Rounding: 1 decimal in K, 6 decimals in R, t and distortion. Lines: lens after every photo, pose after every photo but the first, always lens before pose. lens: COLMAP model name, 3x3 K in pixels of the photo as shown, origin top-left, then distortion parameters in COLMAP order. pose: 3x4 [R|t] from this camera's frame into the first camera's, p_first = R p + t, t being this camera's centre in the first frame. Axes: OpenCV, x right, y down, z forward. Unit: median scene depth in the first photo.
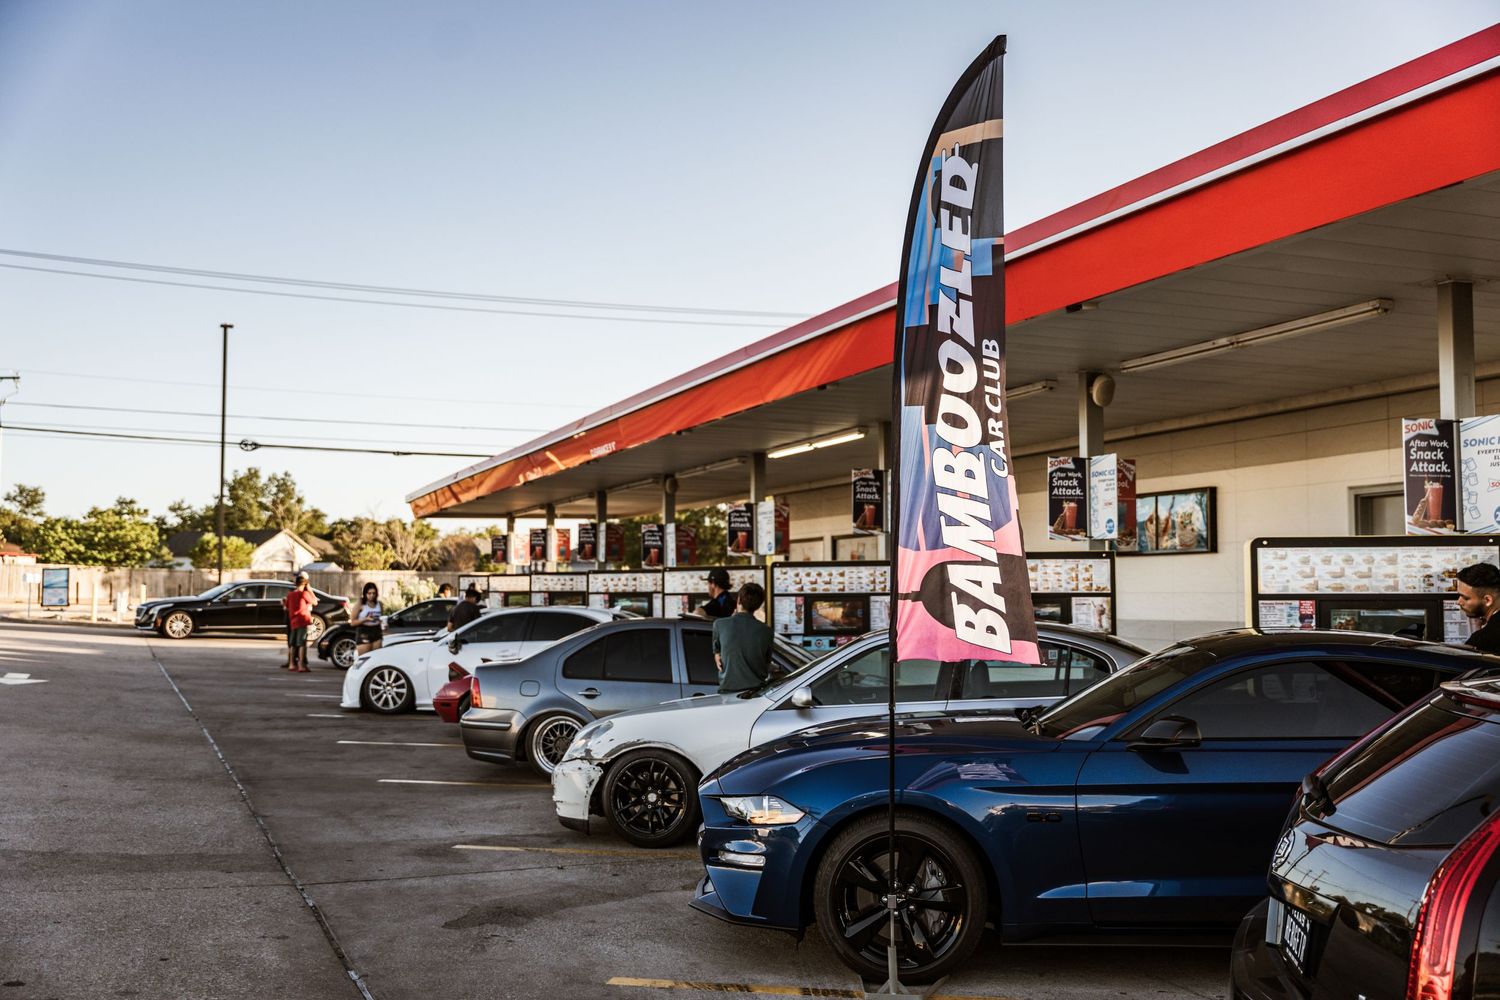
lens RADIAL K [[1527.1, 0, 718.0], [0, 1527.1, 497.9], [0, 0, 1]] dist [0.006315, -0.002848]
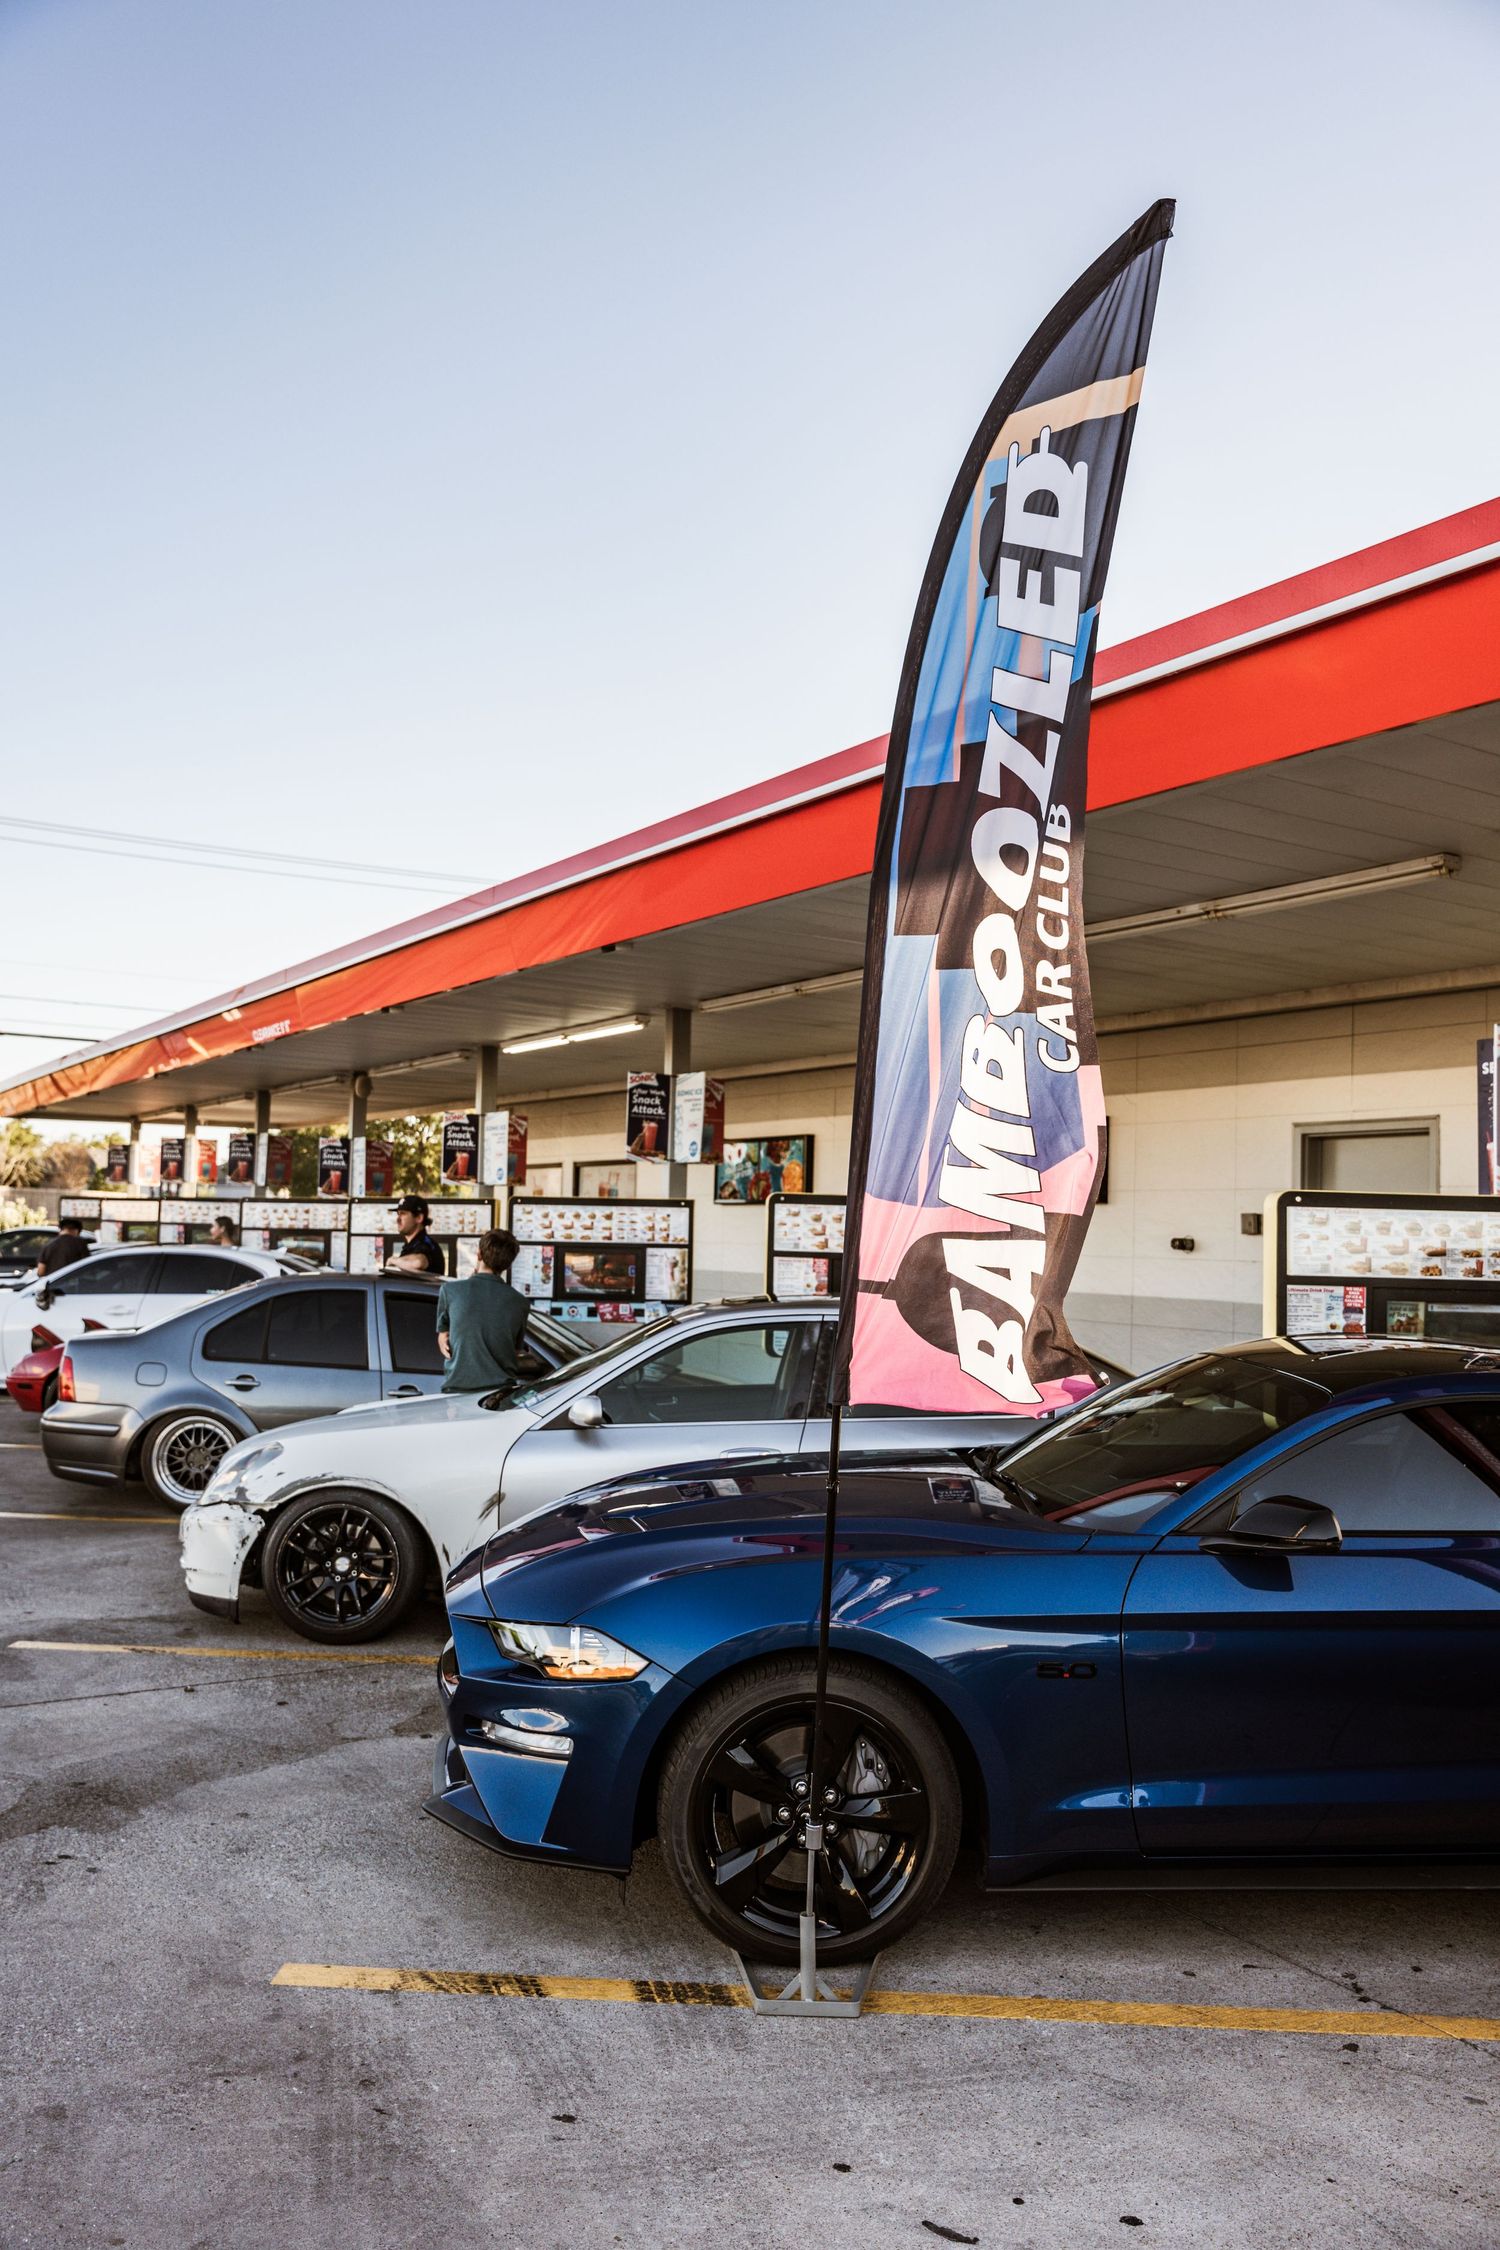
lens RADIAL K [[1800.0, 0, 750.0], [0, 1800.0, 1125.0], [0, 0, 1]] dist [-0.001226, -0.004386]
pose [[0.980792, 0.038719, 0.191173, -0.020267], [-0.039667, 0.999212, 0.001133, 0.003444], [-0.190979, -0.008694, 0.981556, 0.172730]]
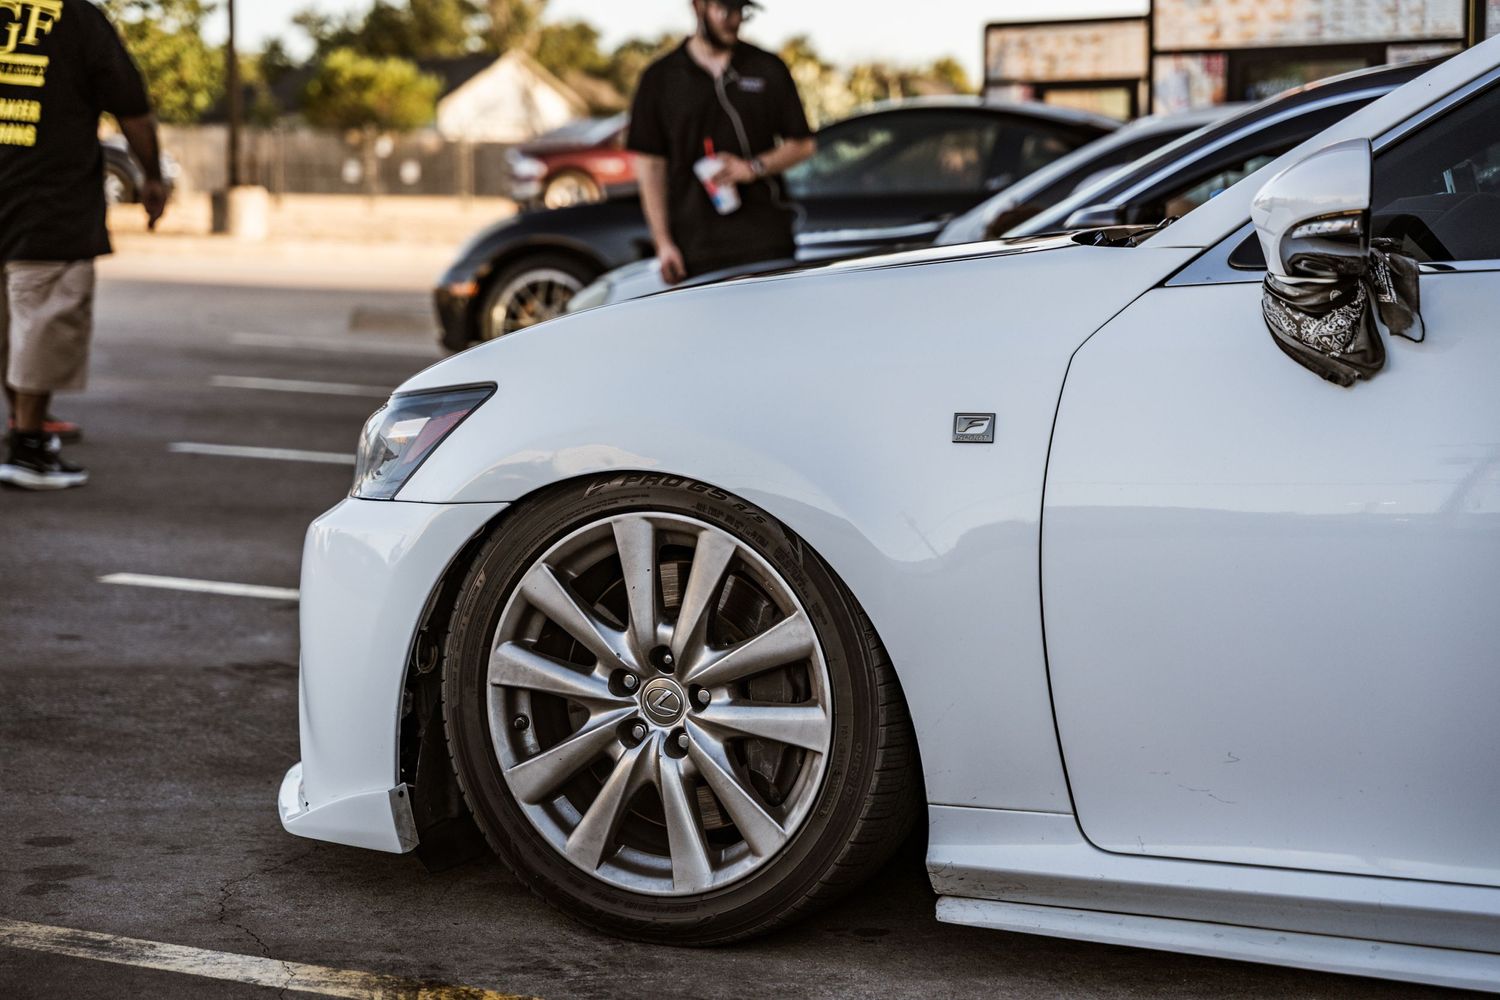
lens RADIAL K [[2976.0, 0, 750.0], [0, 2976.0, 500.0], [0, 0, 1]] dist [0.158948, -1.191619]
pose [[0.978654, 0.016238, -0.204872, -0.256261], [0.016974, 0.987082, 0.159317, 0.120993], [0.204812, -0.159393, 0.965736, 1.229139]]
